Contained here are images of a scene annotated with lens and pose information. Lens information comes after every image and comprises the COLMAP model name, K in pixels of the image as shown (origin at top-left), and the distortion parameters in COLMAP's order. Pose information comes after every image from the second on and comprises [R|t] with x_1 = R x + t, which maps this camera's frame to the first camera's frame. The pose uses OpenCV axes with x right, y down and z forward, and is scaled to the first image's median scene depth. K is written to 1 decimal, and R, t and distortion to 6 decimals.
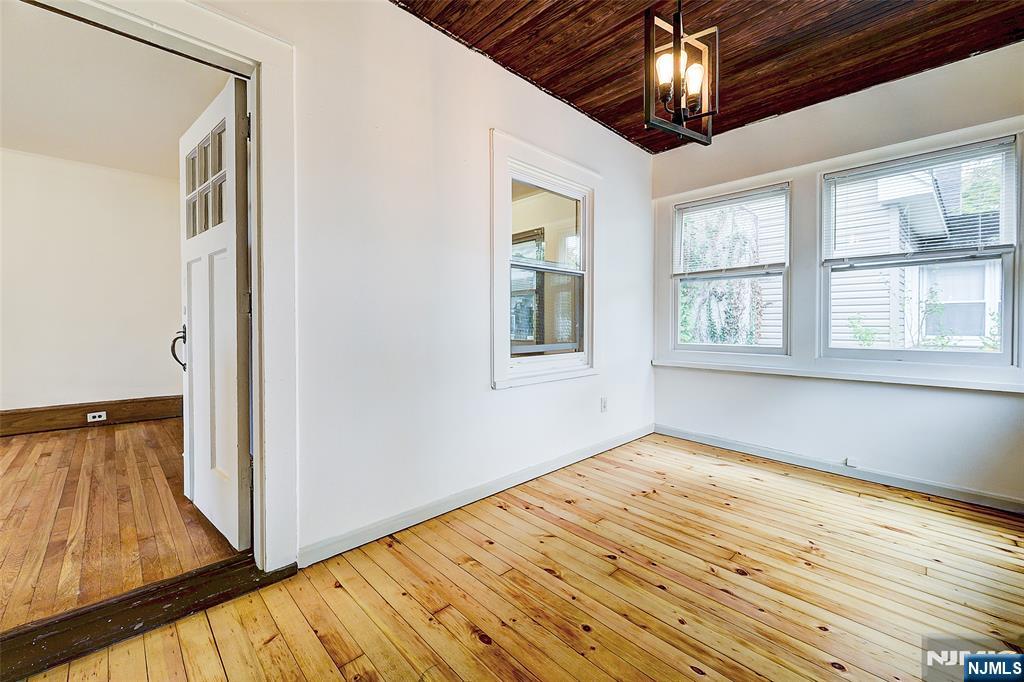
lens RADIAL K [[403.6, 0, 516.8], [0, 403.6, 328.3], [0, 0, 1]] dist [-0.000633, -0.000062]
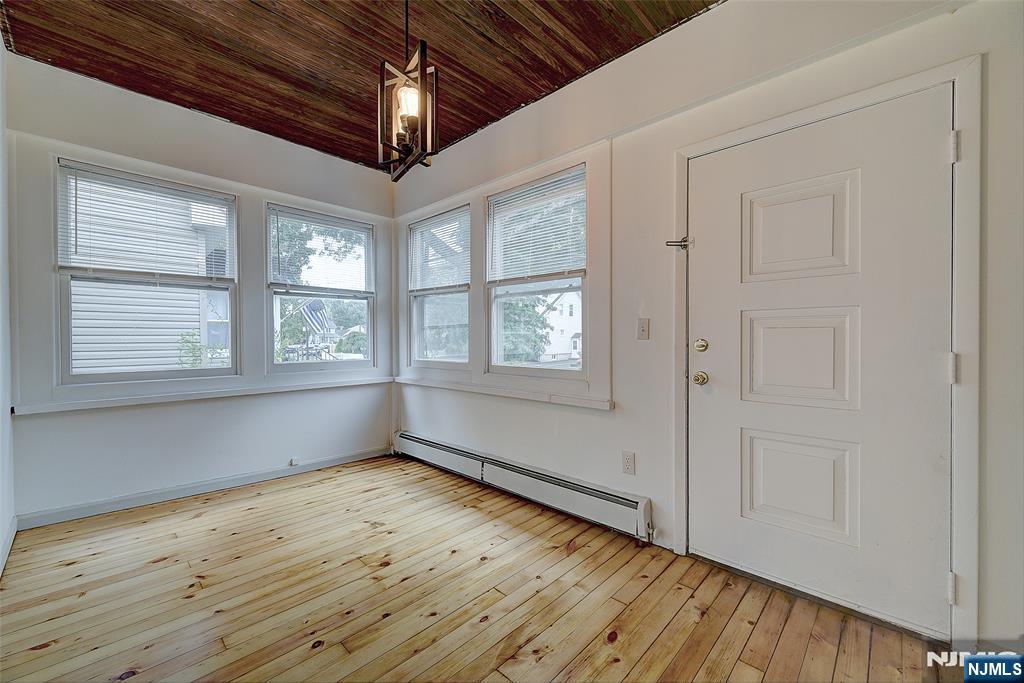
lens RADIAL K [[407.9, 0, 513.4], [0, 407.9, 340.5], [0, 0, 1]] dist [-0.001241, -0.000067]
pose [[-0.026309, -0.007940, 0.999622, -0.389798], [0.015508, 0.999845, 0.008350, -0.016397], [-0.999534, 0.015722, -0.026181, 0.438603]]
